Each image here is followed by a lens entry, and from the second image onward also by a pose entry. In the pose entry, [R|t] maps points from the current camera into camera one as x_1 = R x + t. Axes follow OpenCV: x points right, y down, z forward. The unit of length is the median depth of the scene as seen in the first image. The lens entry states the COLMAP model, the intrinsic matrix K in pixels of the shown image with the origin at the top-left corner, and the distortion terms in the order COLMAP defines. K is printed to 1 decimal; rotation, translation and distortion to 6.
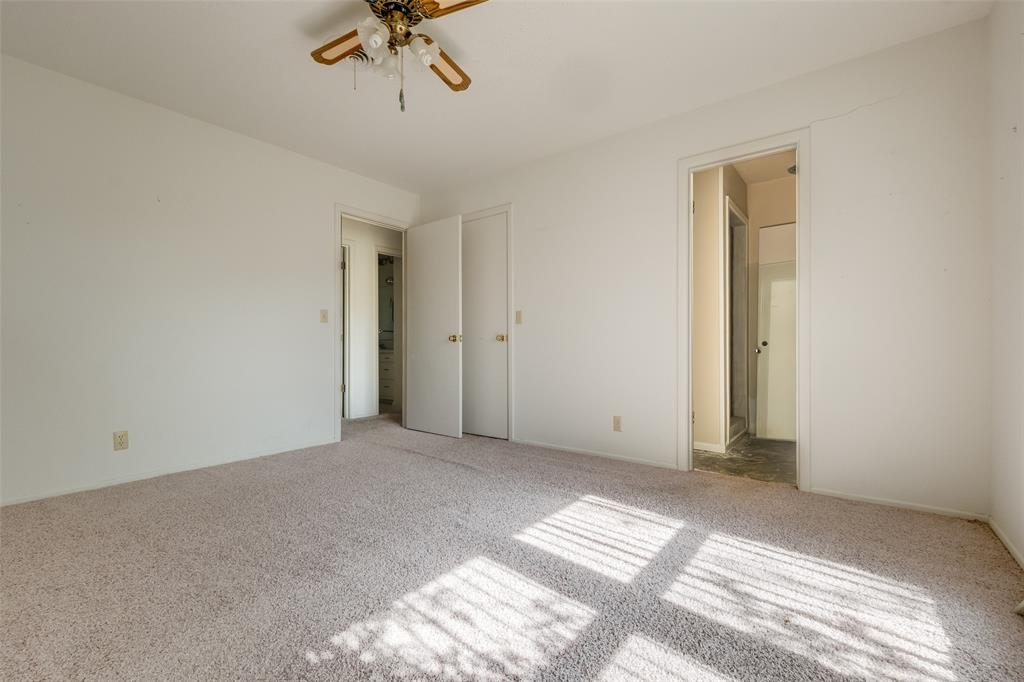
lens RADIAL K [[426.7, 0, 512.0], [0, 426.7, 341.0], [0, 0, 1]] dist [0.000002, 0.000045]
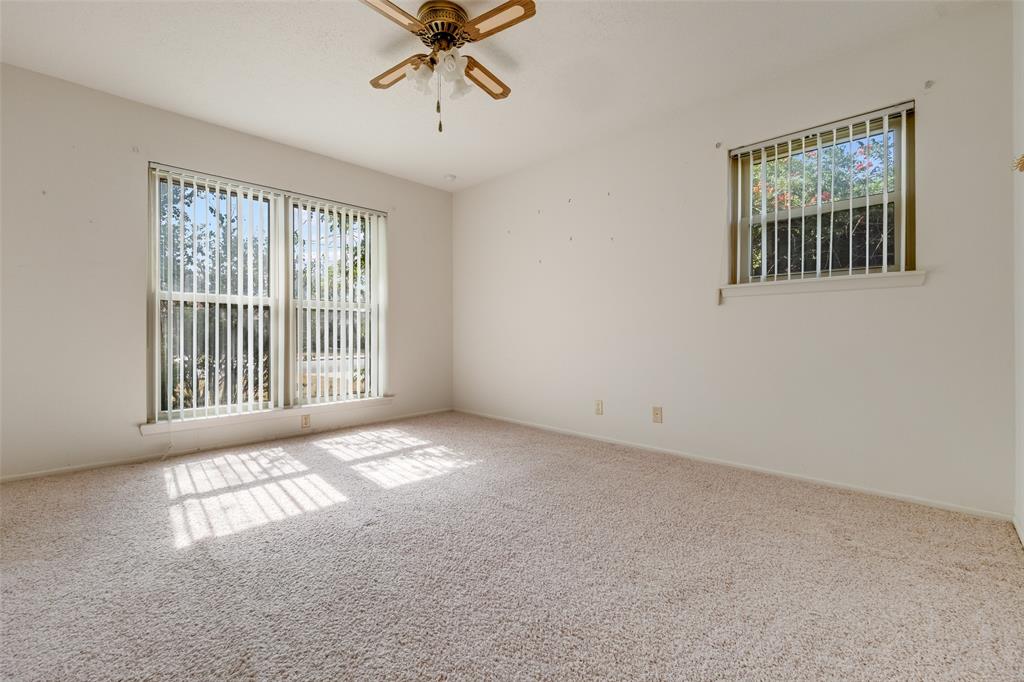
lens RADIAL K [[426.7, 0, 512.0], [0, 426.7, 341.0], [0, 0, 1]] dist [0.000002, 0.000045]
pose [[-0.993114, 0.002829, 0.117115, -0.767593], [0.003179, 0.999991, 0.002801, 0.037900], [-0.117106, 0.003154, -0.993114, 2.801240]]
